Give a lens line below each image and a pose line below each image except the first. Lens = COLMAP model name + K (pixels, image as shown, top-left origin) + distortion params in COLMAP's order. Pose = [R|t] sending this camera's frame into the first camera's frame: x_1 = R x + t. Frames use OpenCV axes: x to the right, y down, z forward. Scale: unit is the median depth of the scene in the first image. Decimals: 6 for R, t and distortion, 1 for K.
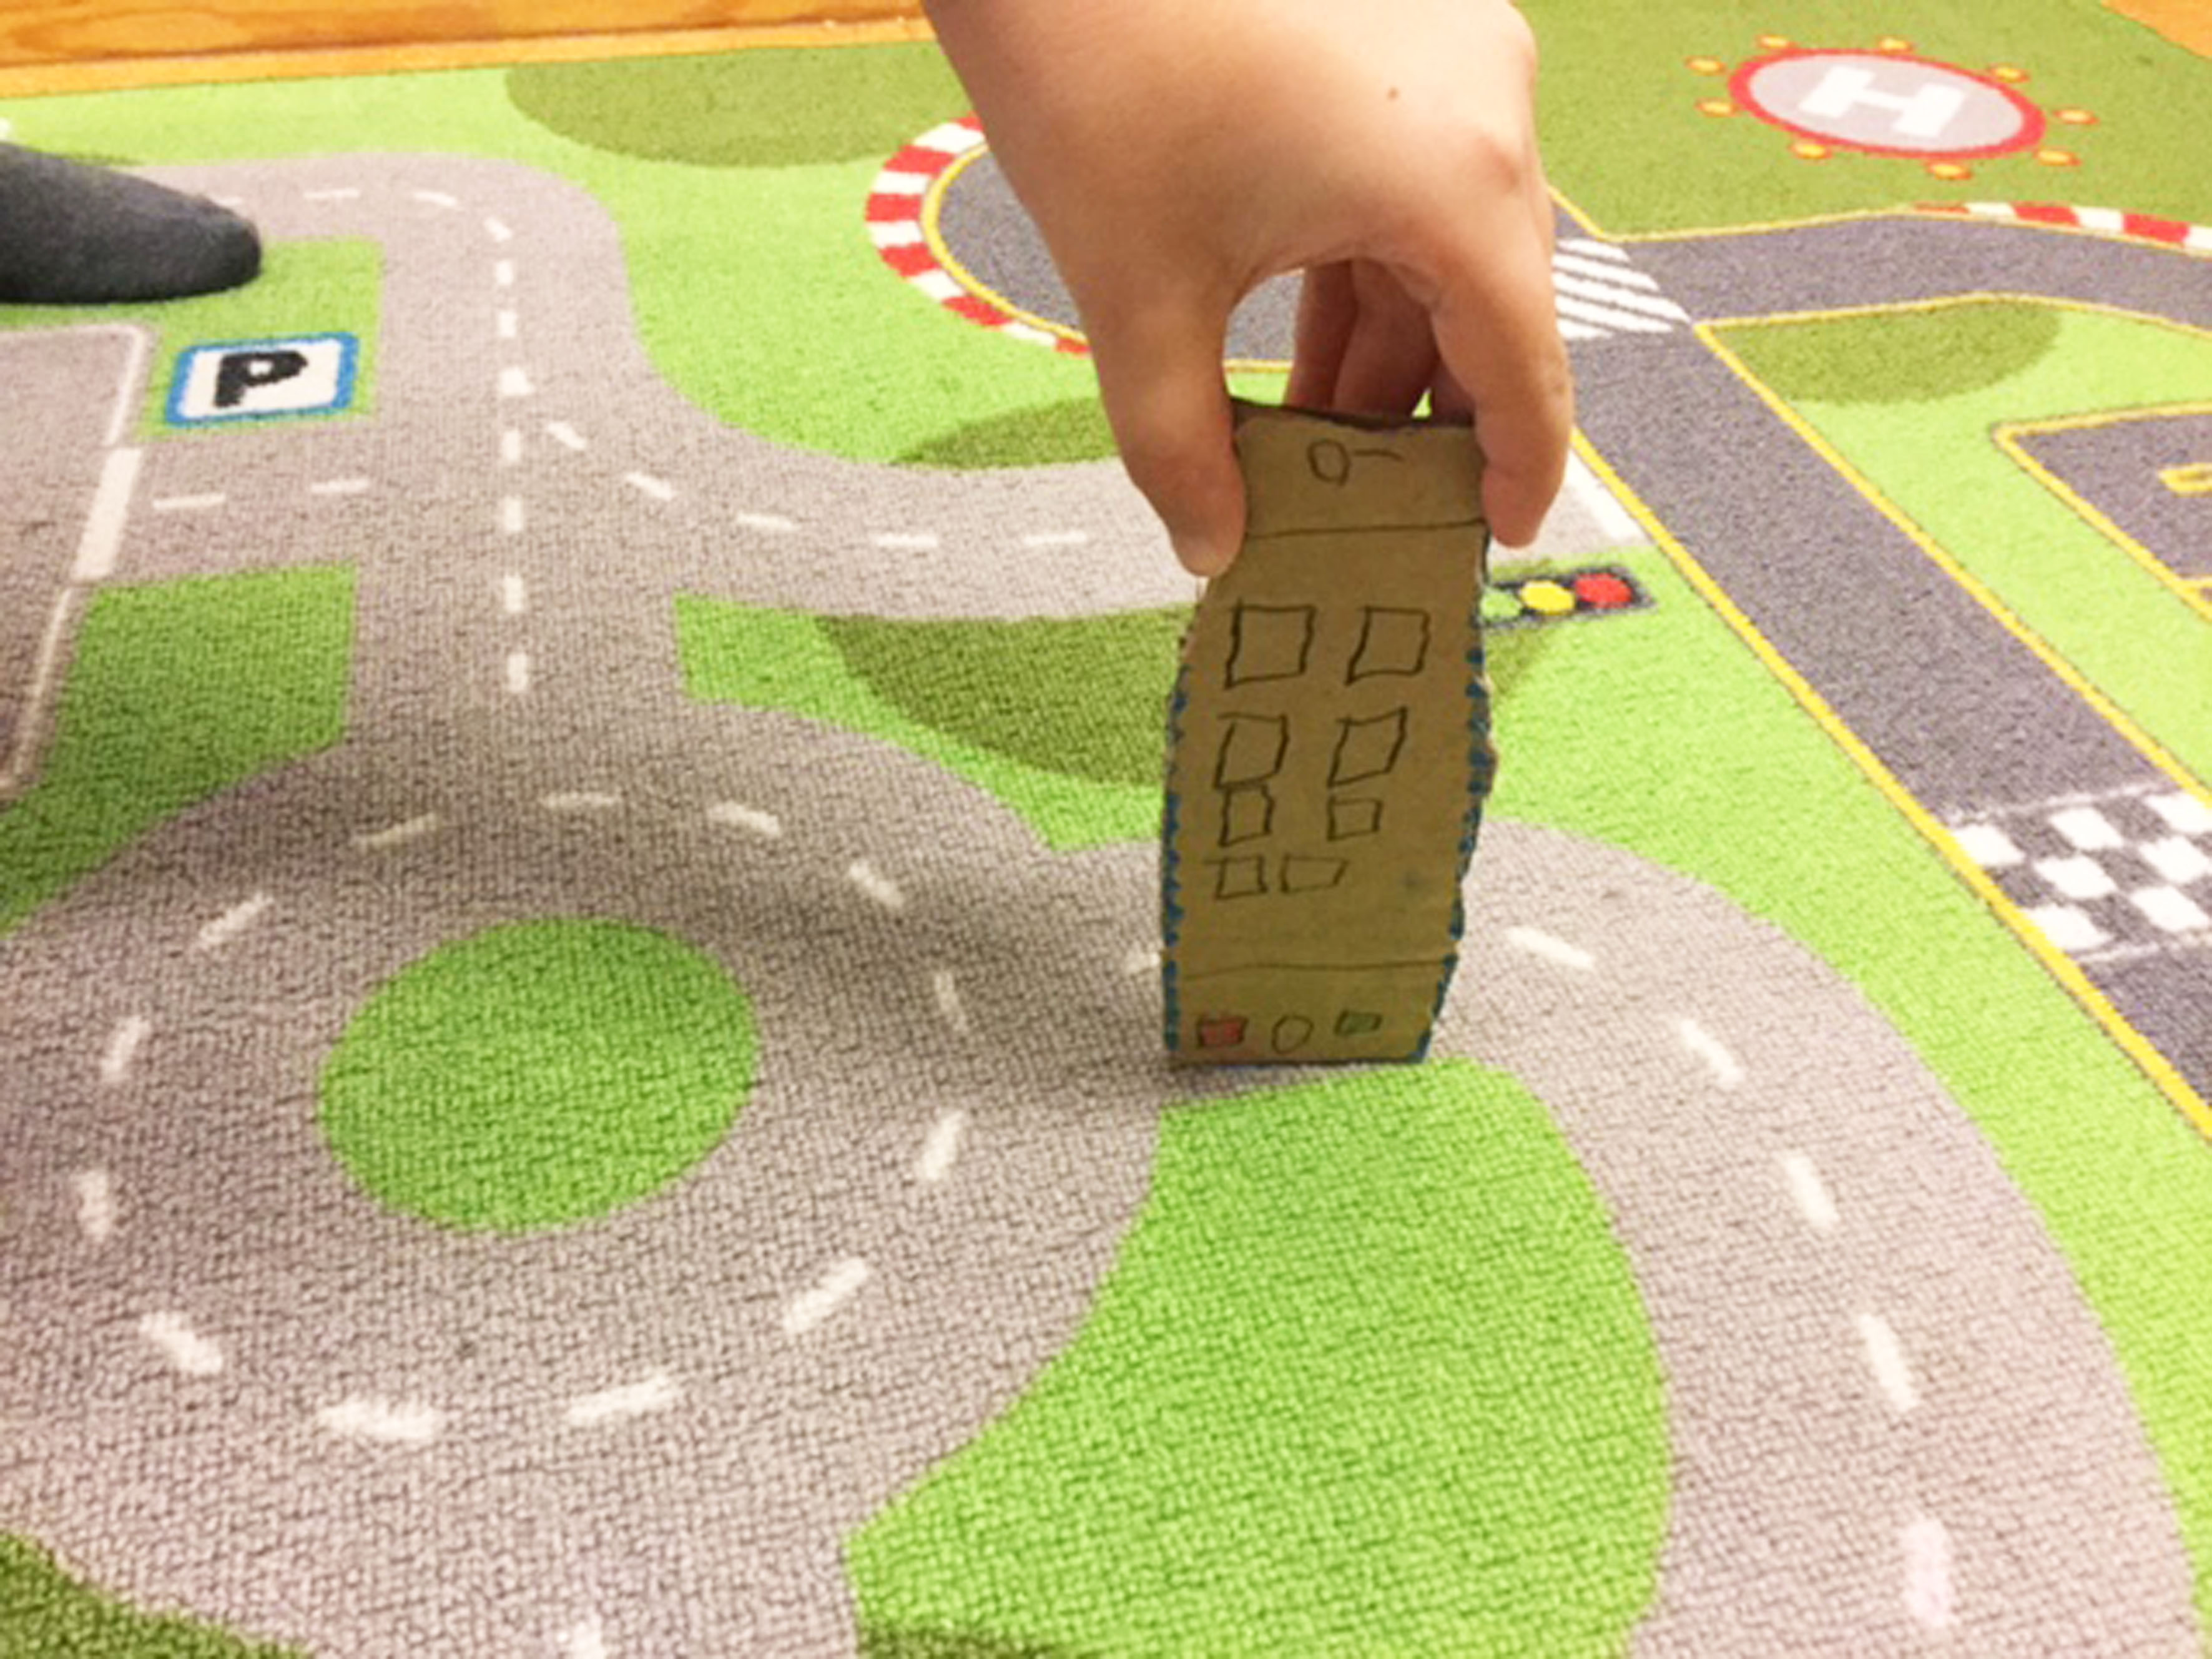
lens RADIAL K [[1994.4, 0, 1116.0], [0, 1994.4, 843.1], [0, 0, 1]] dist [0.127000, -0.235832]
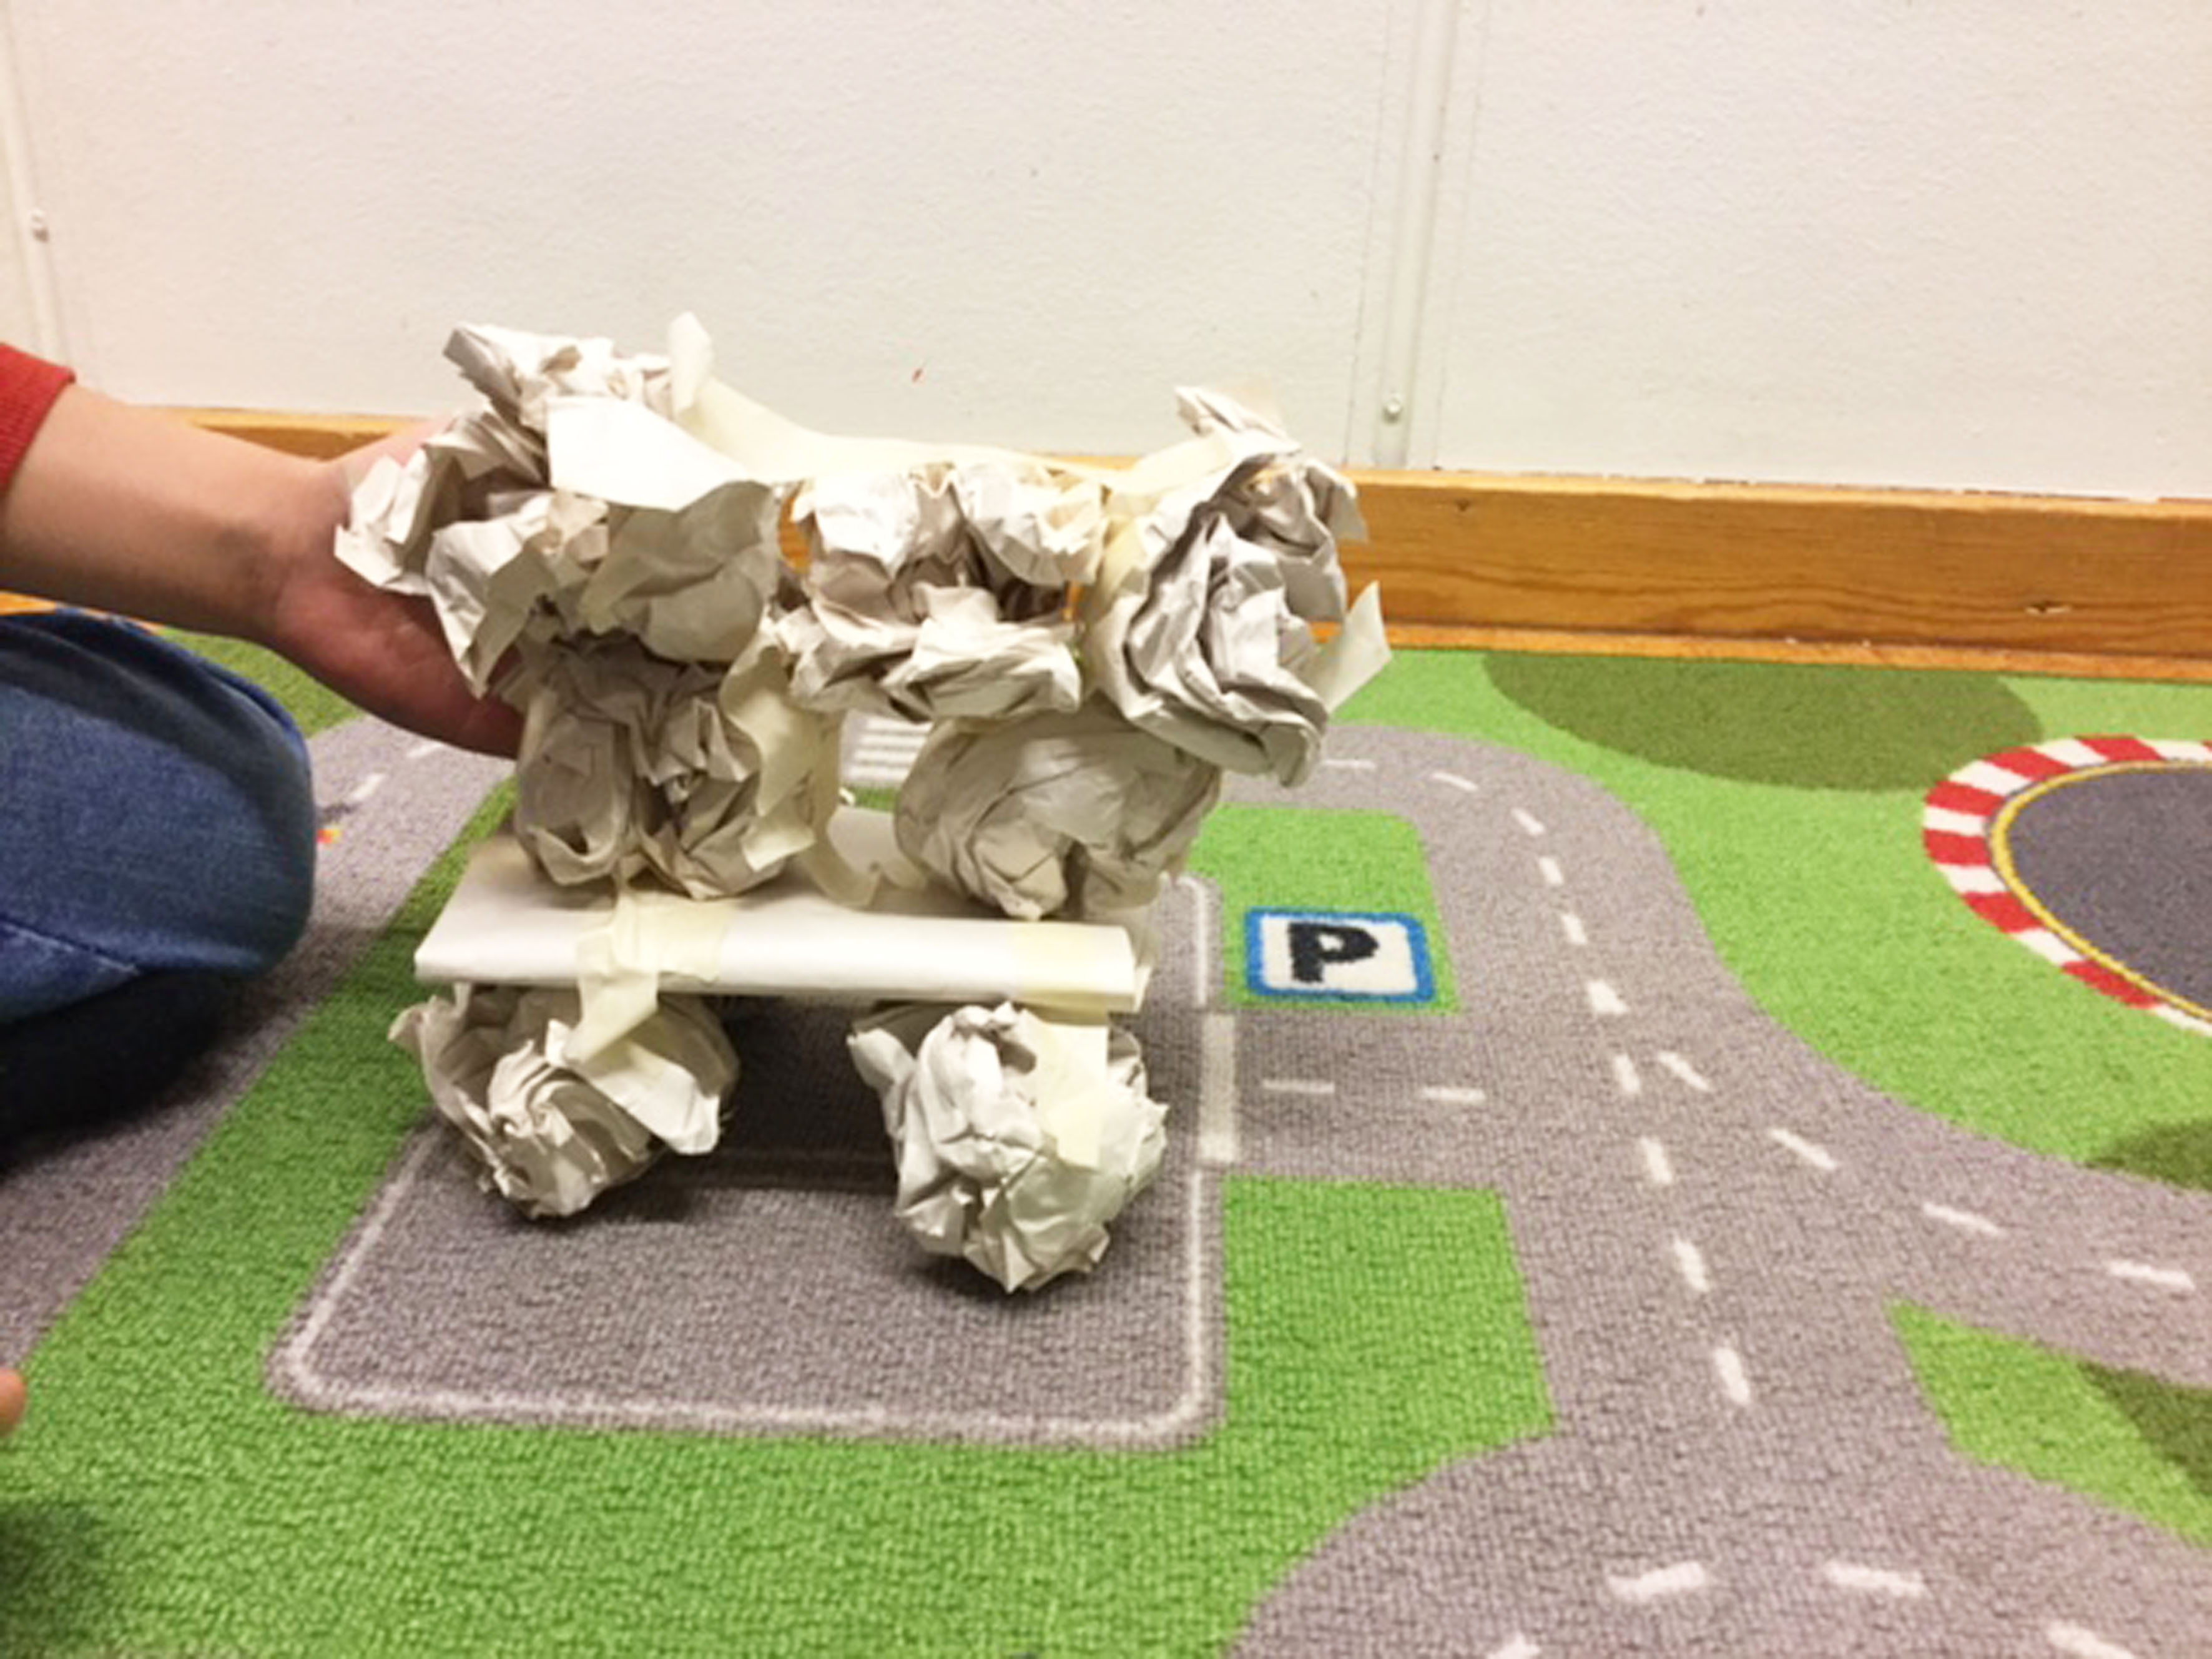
lens RADIAL K [[1994.4, 0, 1110.7], [0, 1994.4, 828.1], [0, 0, 1]] dist [0.127000, -0.235832]
pose [[0.960353, 0.130014, -0.246616, -0.453311], [-0.189607, 0.953105, -0.235882, -0.066536], [0.204382, 0.273290, 0.939968, 0.115682]]
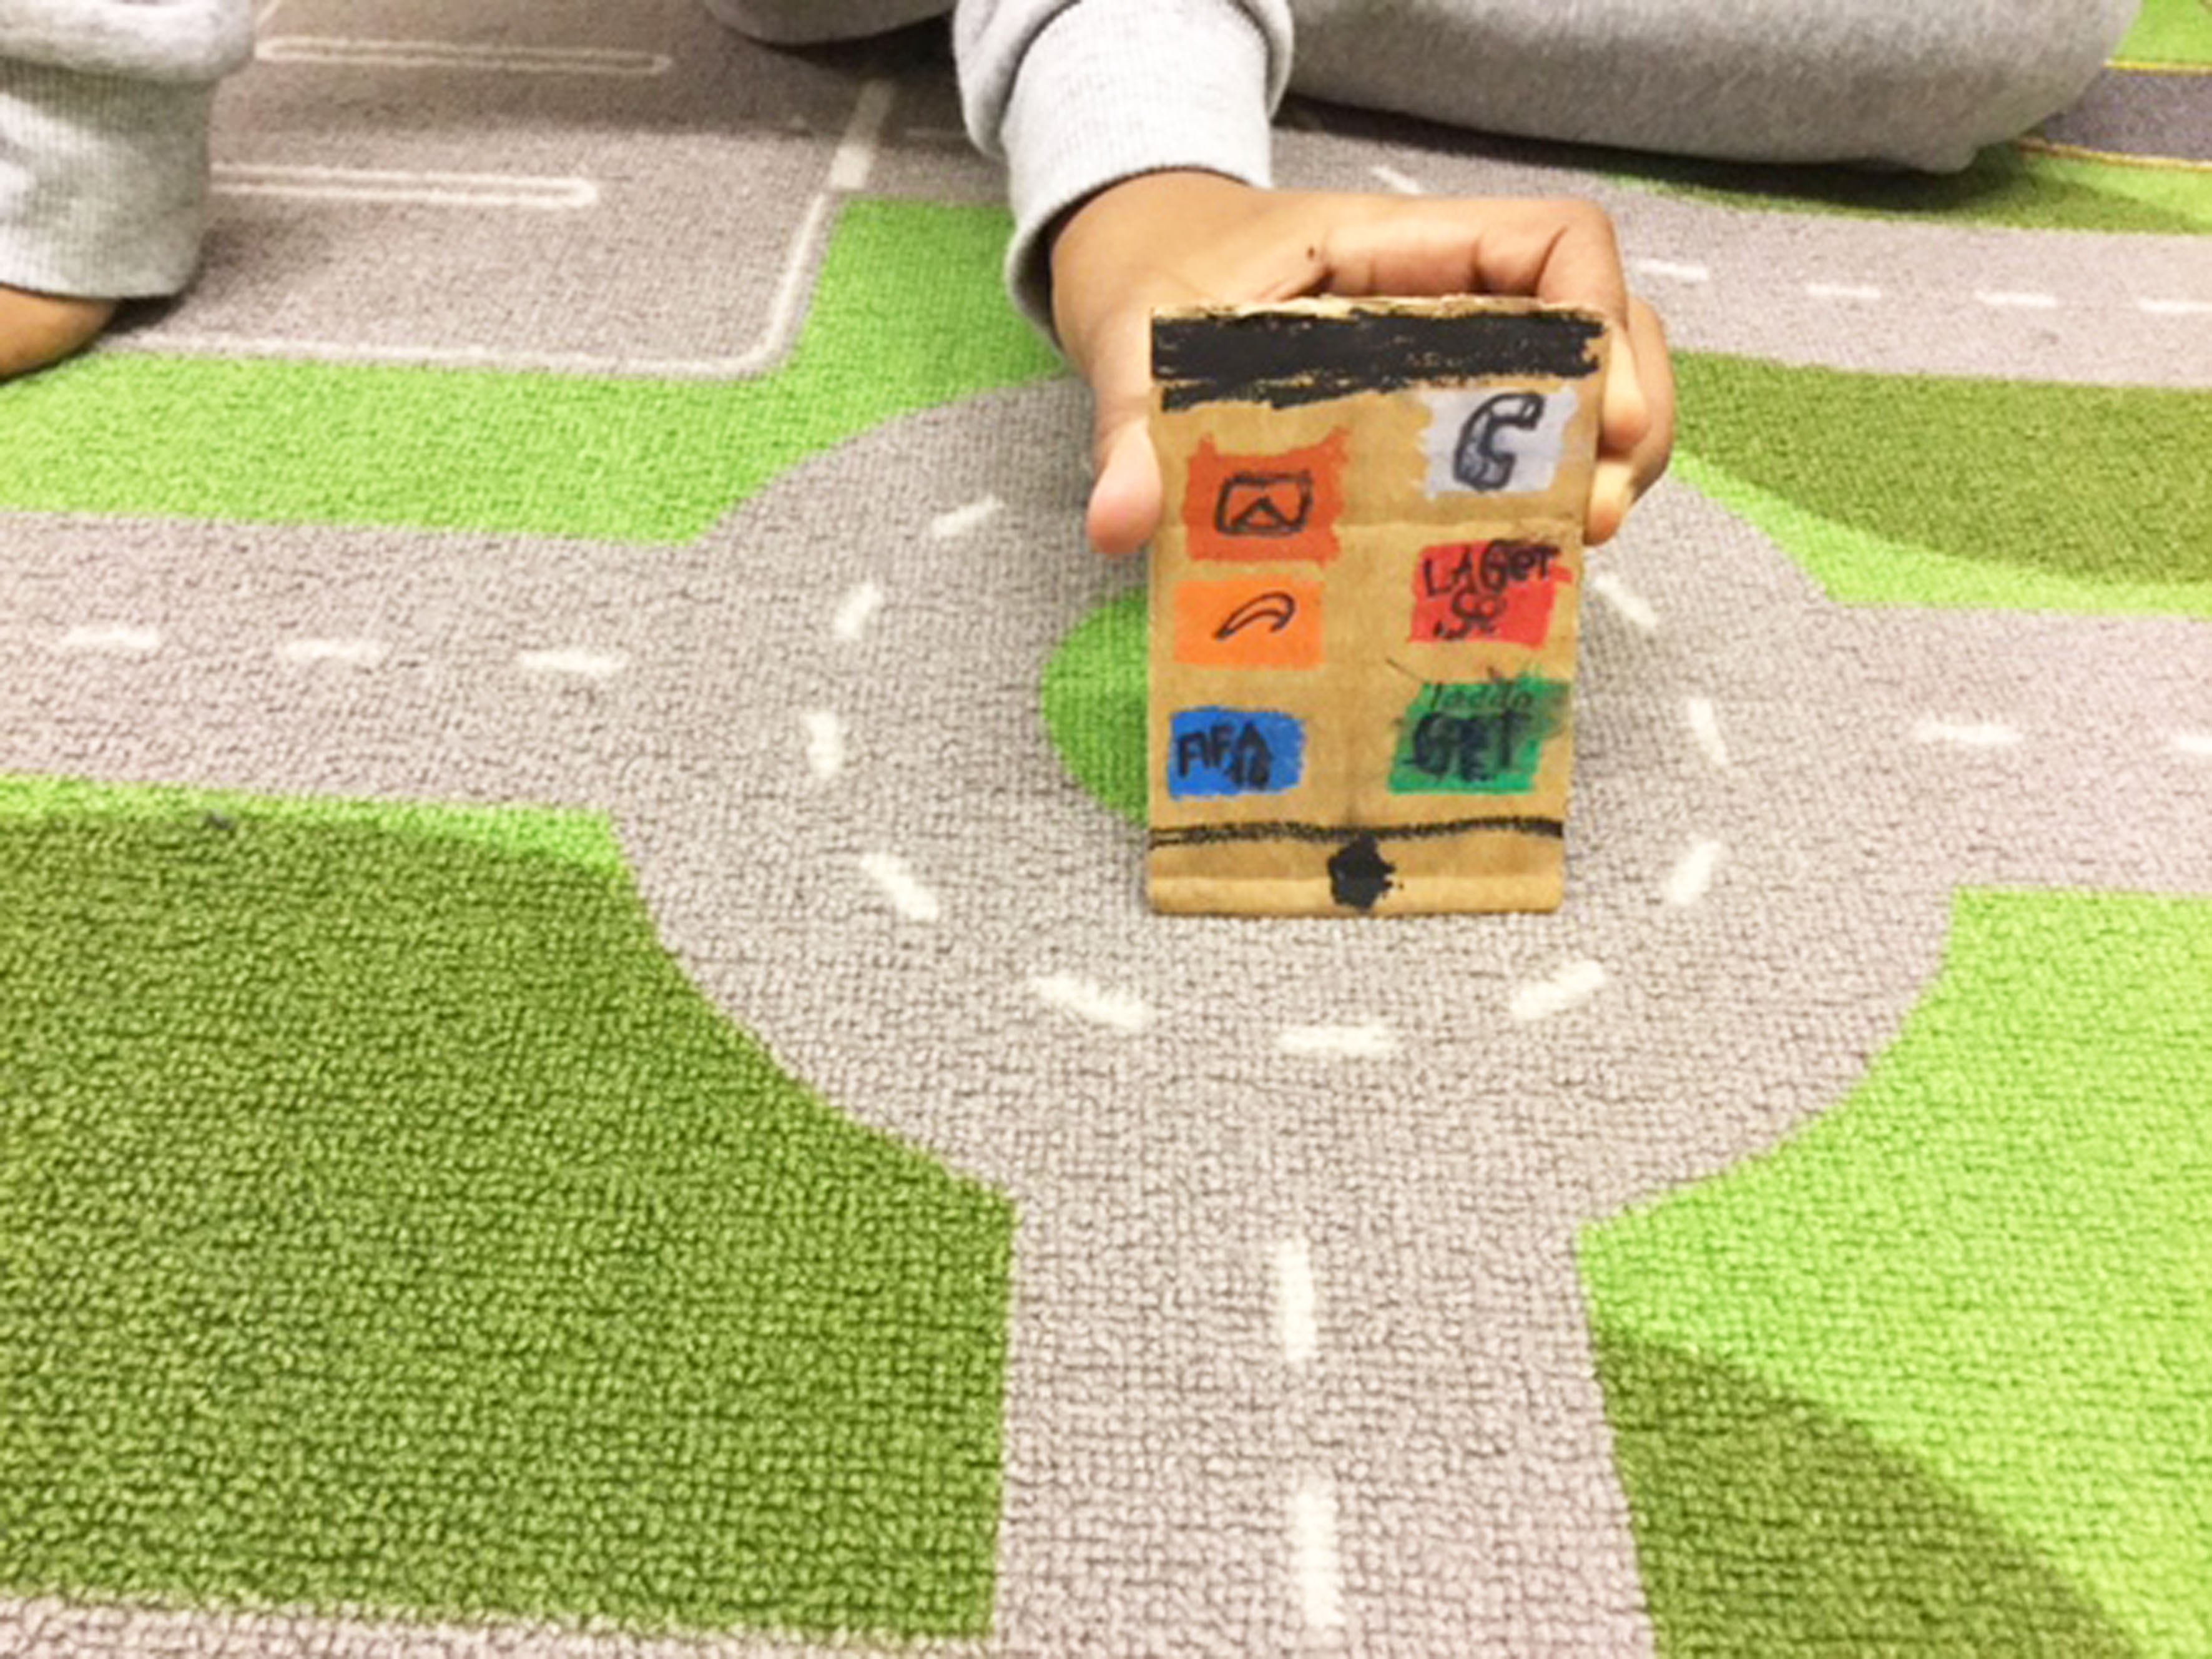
lens RADIAL K [[1994.4, 0, 1110.7], [0, 1994.4, 861.0], [0, 0, 1]] dist [0.127000, -0.235832]
pose [[0.956944, 0.202462, -0.208008, -0.141229], [-0.191365, 0.978847, 0.072373, 0.124321], [0.218261, -0.029452, 0.975446, 0.070647]]
